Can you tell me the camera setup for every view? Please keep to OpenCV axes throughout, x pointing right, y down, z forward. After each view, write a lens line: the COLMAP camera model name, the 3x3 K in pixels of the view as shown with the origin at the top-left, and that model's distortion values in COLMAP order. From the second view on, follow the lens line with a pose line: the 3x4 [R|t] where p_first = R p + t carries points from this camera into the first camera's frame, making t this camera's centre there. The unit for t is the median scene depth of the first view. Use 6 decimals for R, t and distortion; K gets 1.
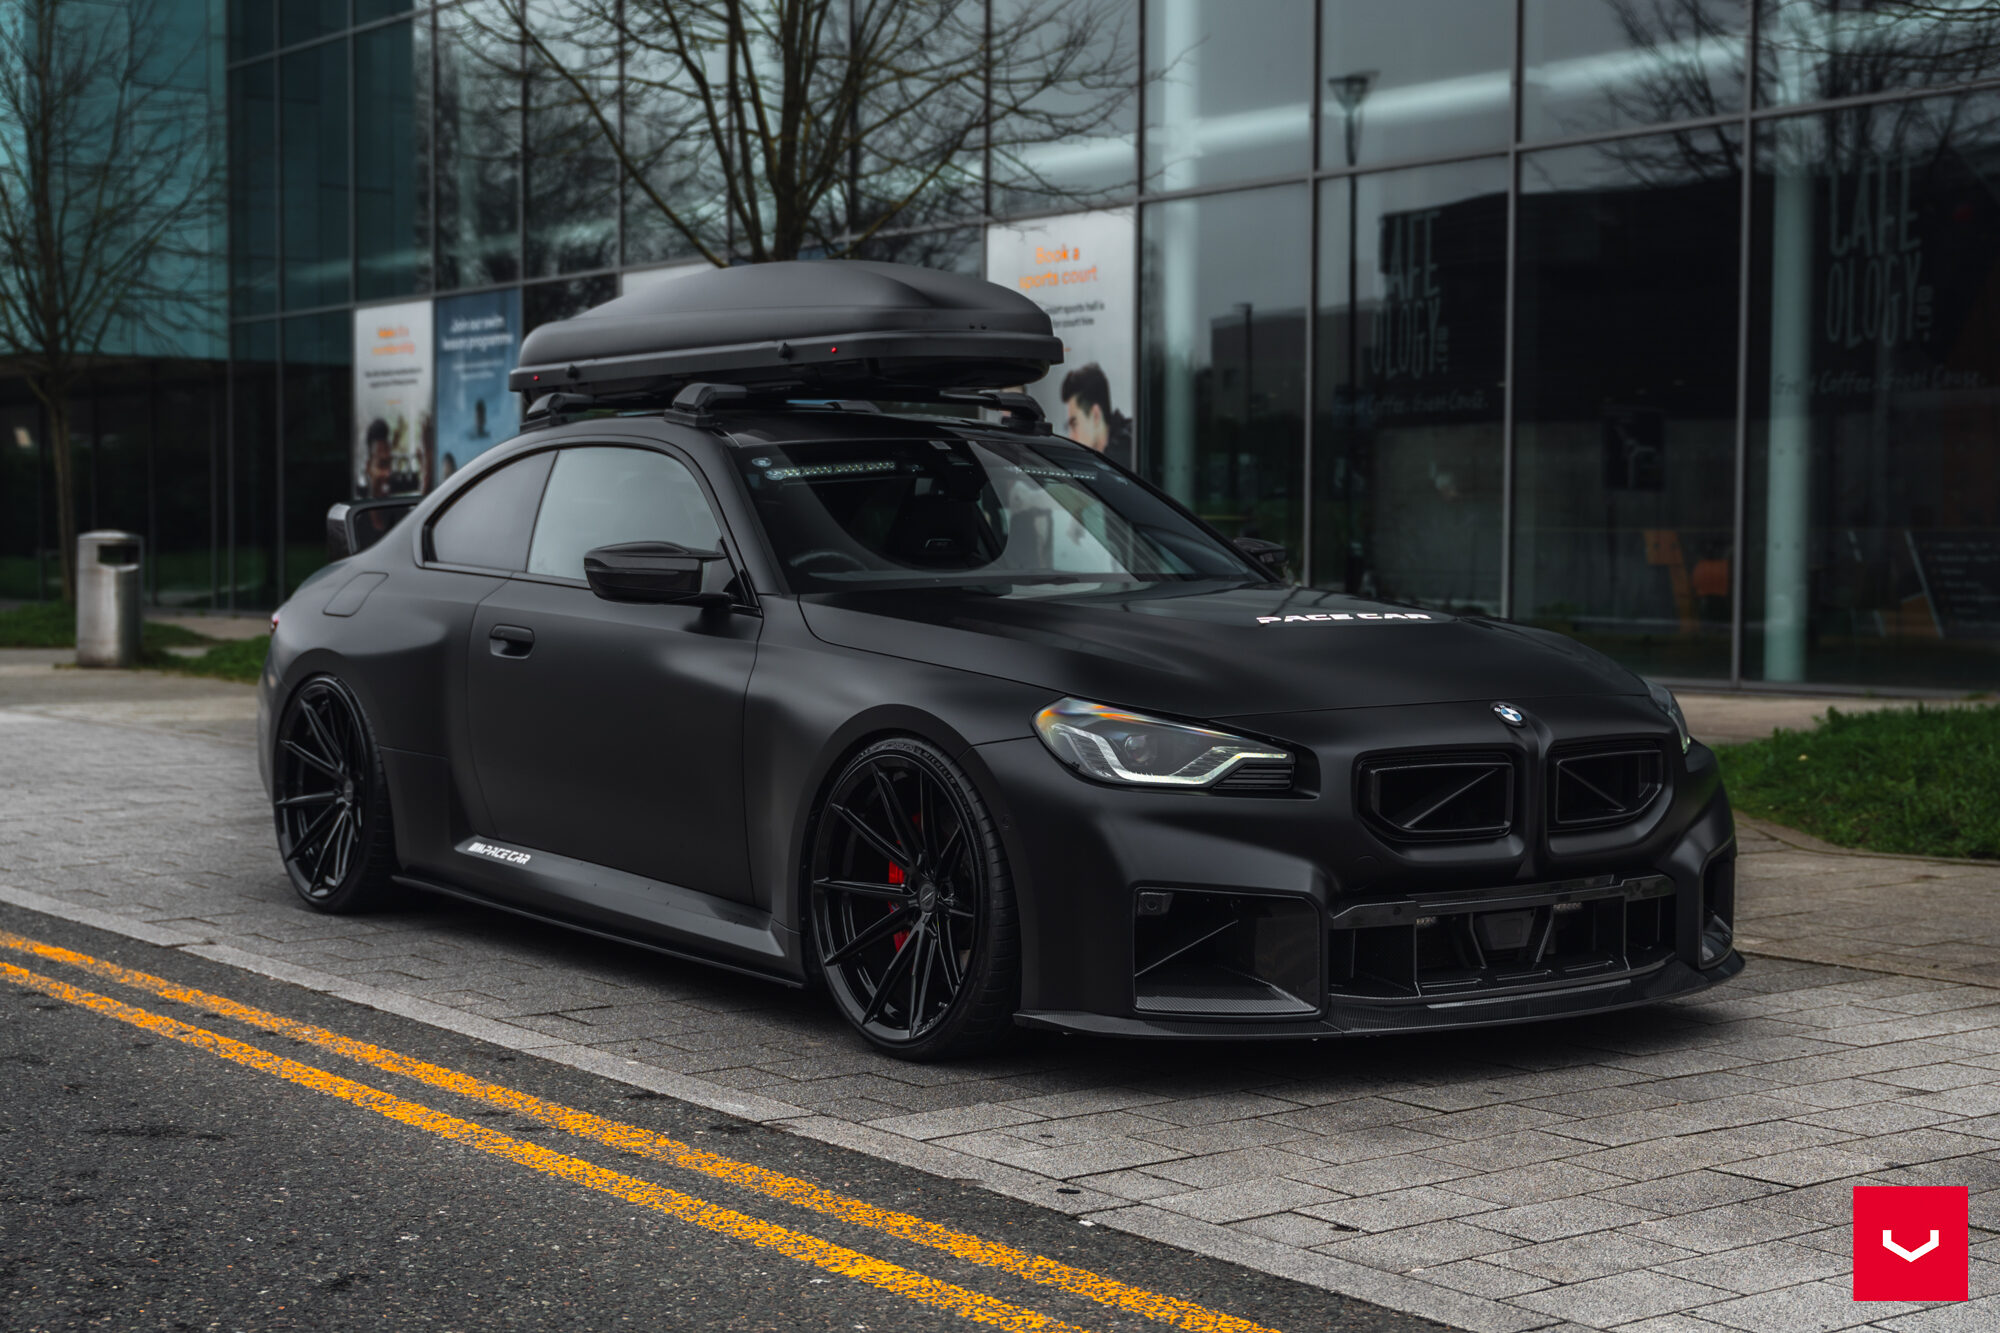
lens RADIAL K [[2938.9, 0, 1000.0], [0, 2938.9, 666.5], [0, 0, 1]] dist [-0.000195, 0.011701]
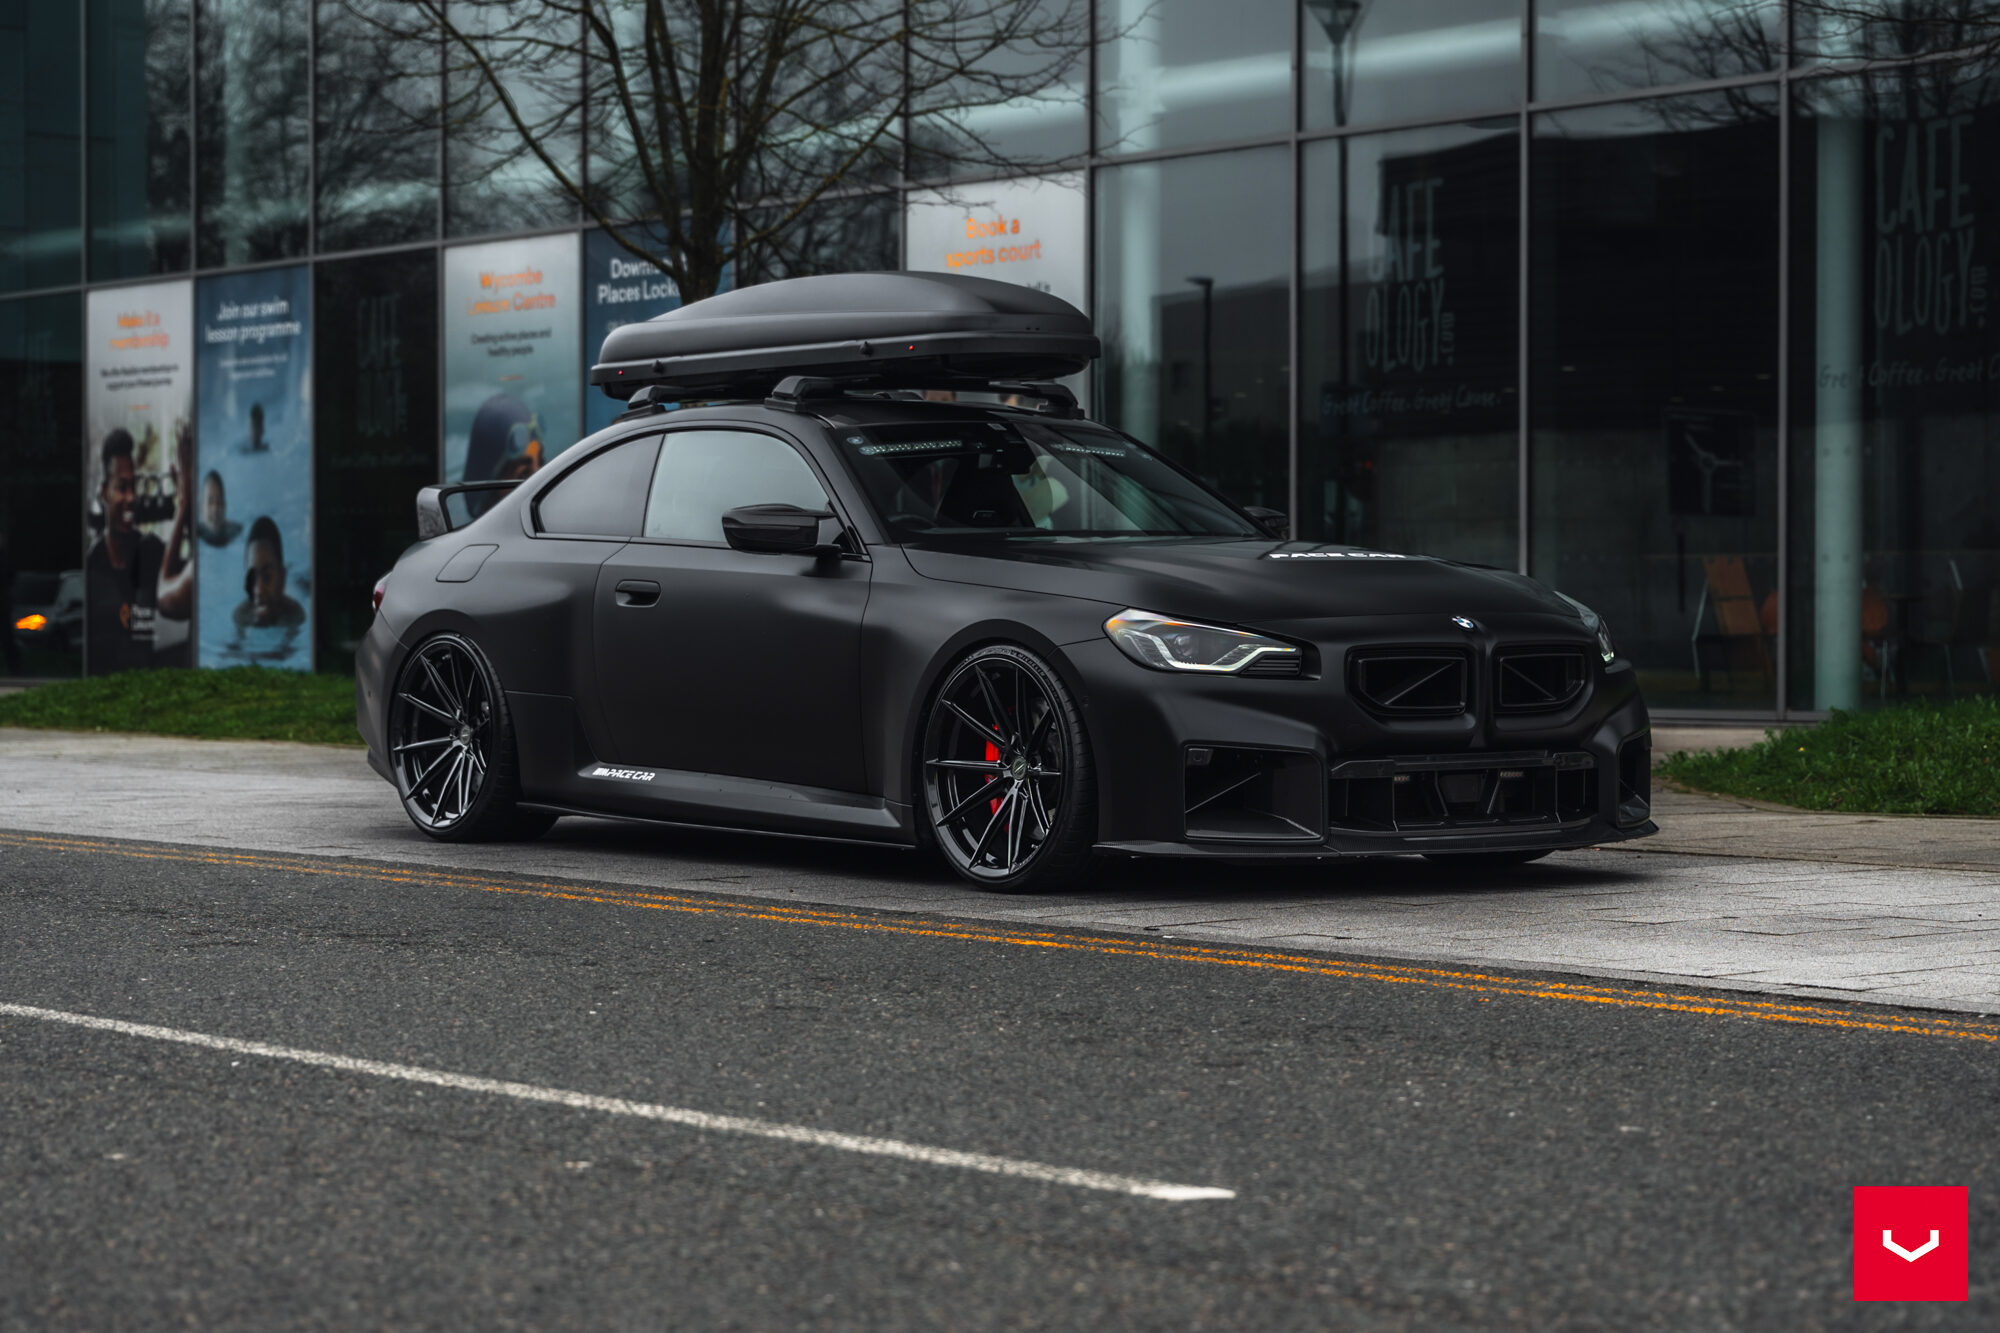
lens RADIAL K [[4294.0, 0, 911.5], [0, 4294.0, 586.1], [0, 0, 1]] dist [0.011882, 0.022618]
pose [[0.999826, -0.005213, 0.017917, -0.034220], [0.006085, 0.998783, -0.048938, 0.029287], [-0.017640, 0.049039, 0.998641, -0.289833]]
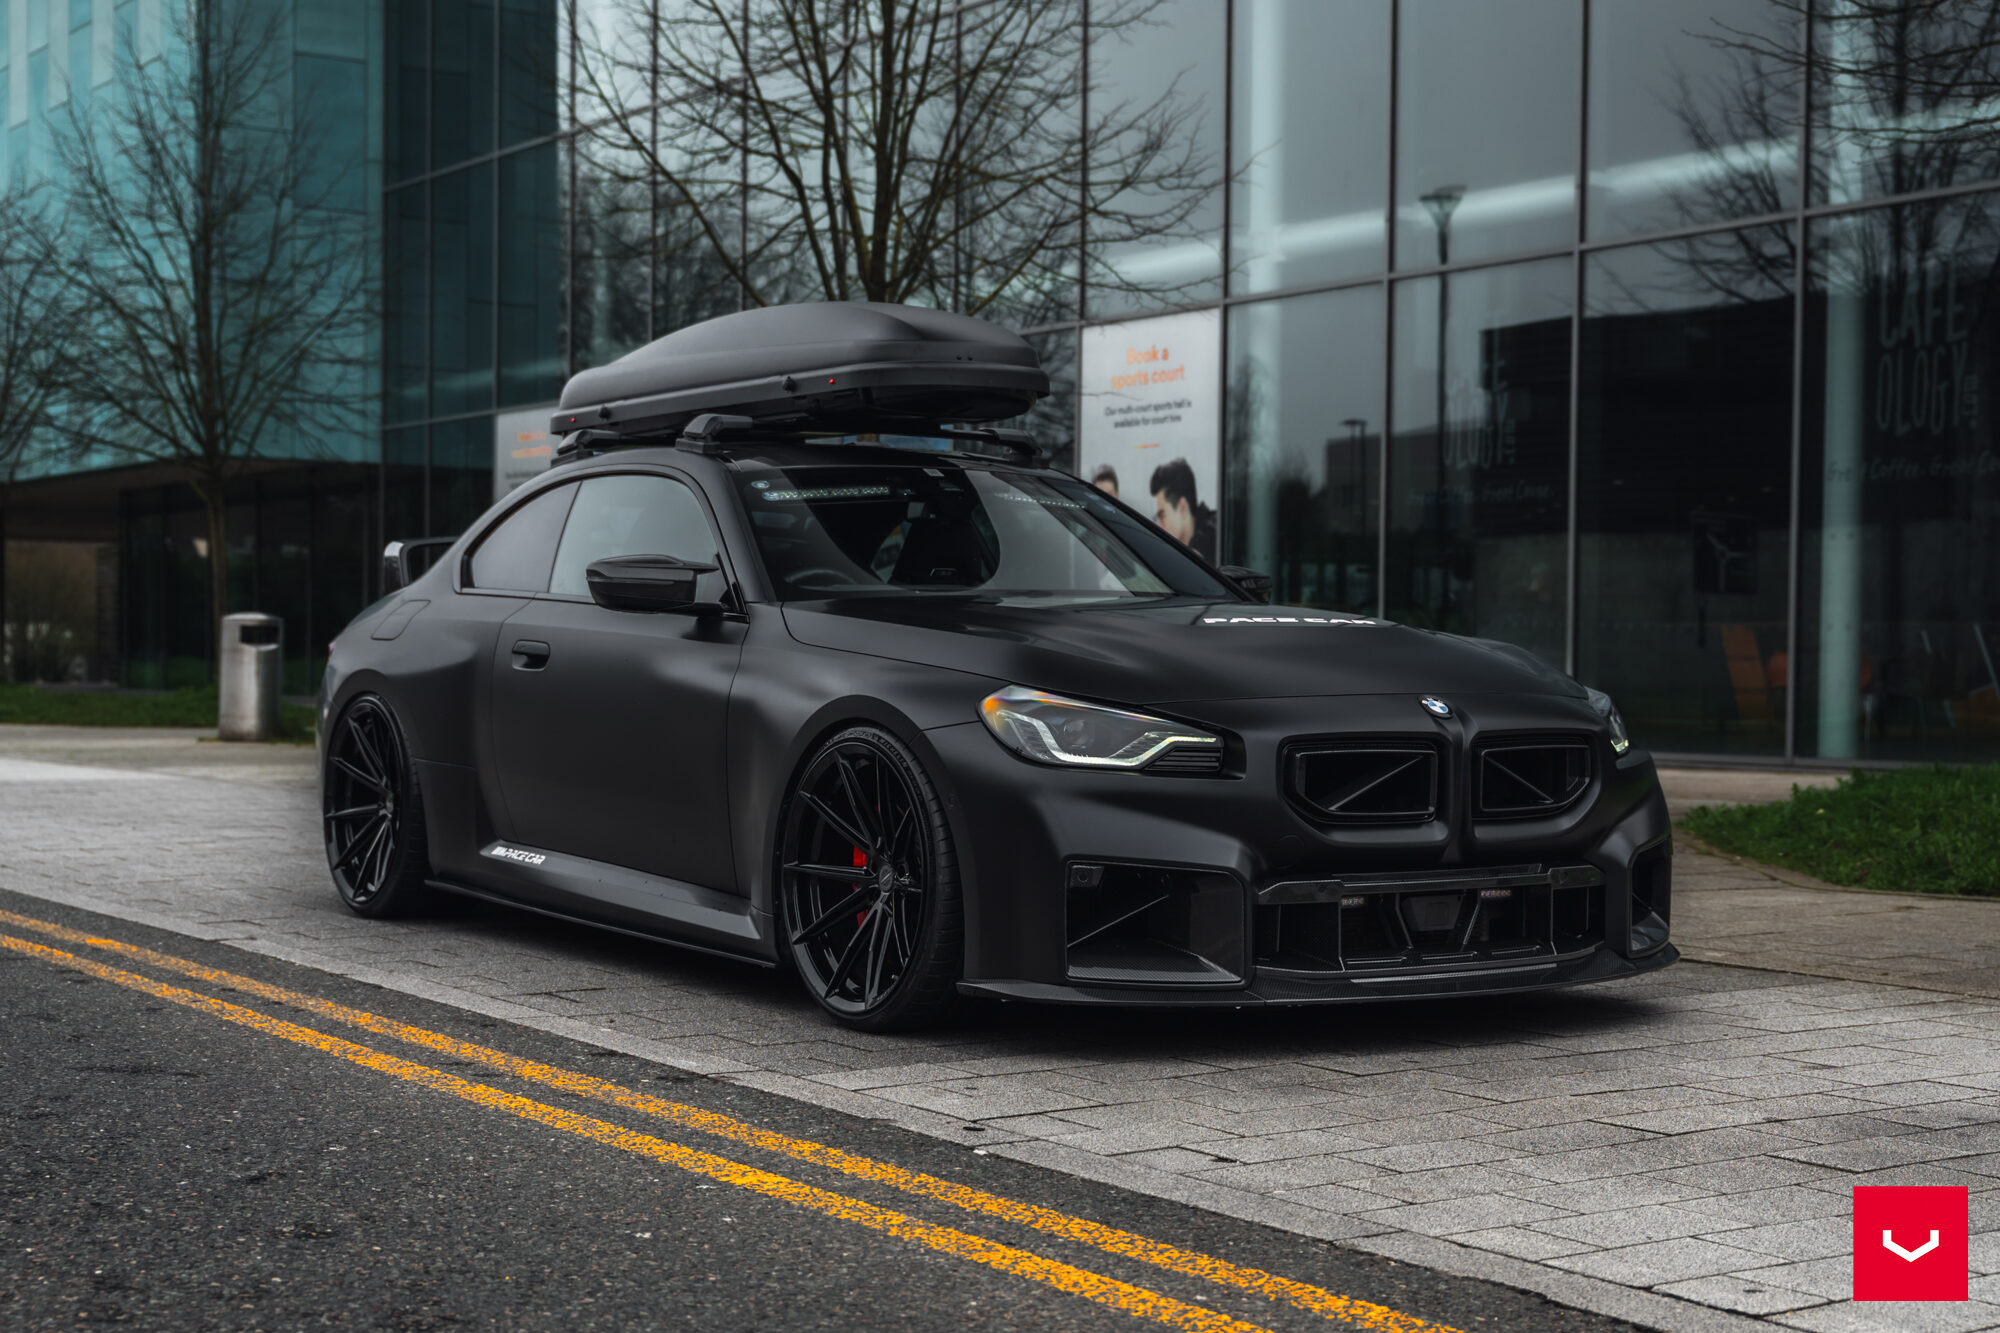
lens RADIAL K [[2816.8, 0, 989.0], [0, 2816.8, 694.1], [0, 0, 1]] dist [0.000493, 0.018114]
pose [[0.998632, 0.005812, -0.051963, 0.020947], [-0.007321, 0.999555, -0.028910, 0.013362], [0.051772, 0.029251, 0.998230, -0.004235]]
